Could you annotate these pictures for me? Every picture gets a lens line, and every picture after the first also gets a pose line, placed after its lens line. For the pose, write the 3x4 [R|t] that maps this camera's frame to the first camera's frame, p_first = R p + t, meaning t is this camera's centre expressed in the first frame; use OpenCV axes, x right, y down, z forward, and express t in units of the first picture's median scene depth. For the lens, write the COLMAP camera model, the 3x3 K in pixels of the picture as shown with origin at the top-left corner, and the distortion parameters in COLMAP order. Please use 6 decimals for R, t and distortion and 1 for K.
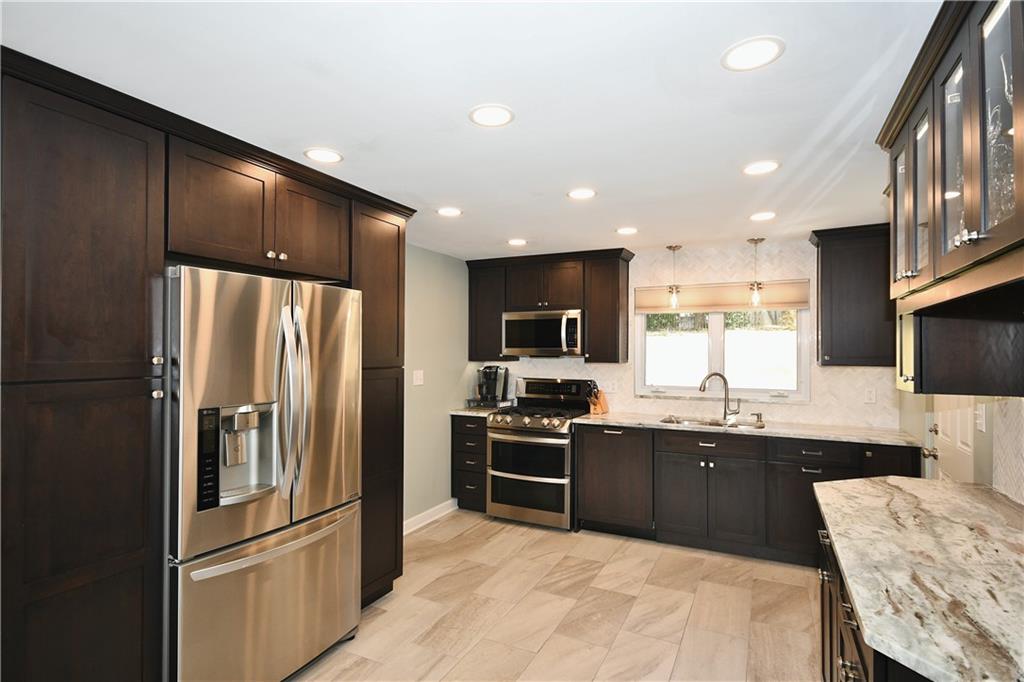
lens RADIAL K [[506.6, 0, 519.2], [0, 506.6, 339.1], [0, 0, 1]] dist [-0.006101, 0.000743]
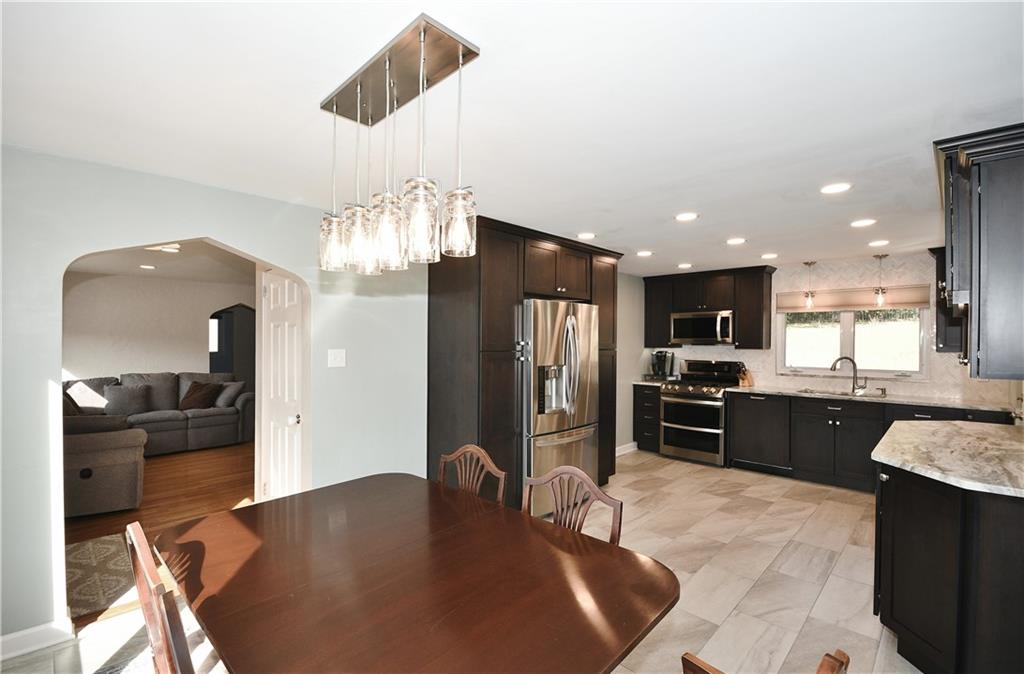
lens RADIAL K [[448.9, 0, 508.3], [0, 448.9, 340.7], [0, 0, 1]] dist [-0.003686, -0.005043]
pose [[0.946623, 0.001520, -0.322338, -0.068351], [0.005021, 0.999798, 0.019463, -0.003129], [0.322303, -0.020042, 0.946424, -0.391354]]
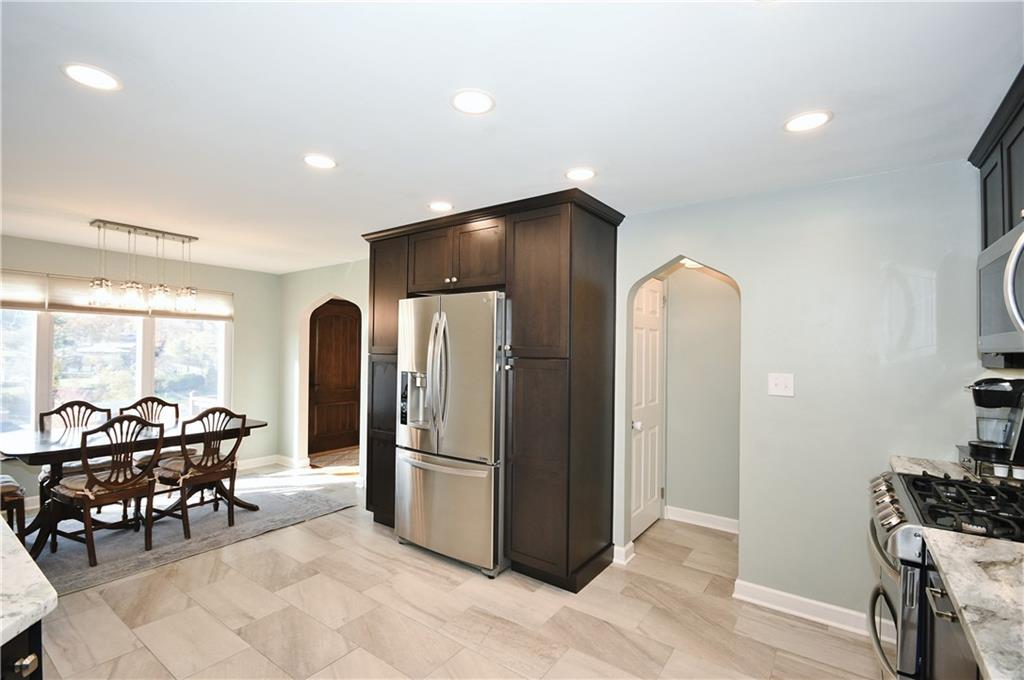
lens RADIAL K [[478.5, 0, 508.3], [0, 478.5, 344.9], [0, 0, 1]] dist [0.008972, -0.004442]
pose [[-0.186052, -0.009055, -0.982498, 0.518888], [0.014476, 0.999824, -0.011956, 0.029031], [0.982433, -0.016447, -0.185888, 0.821133]]
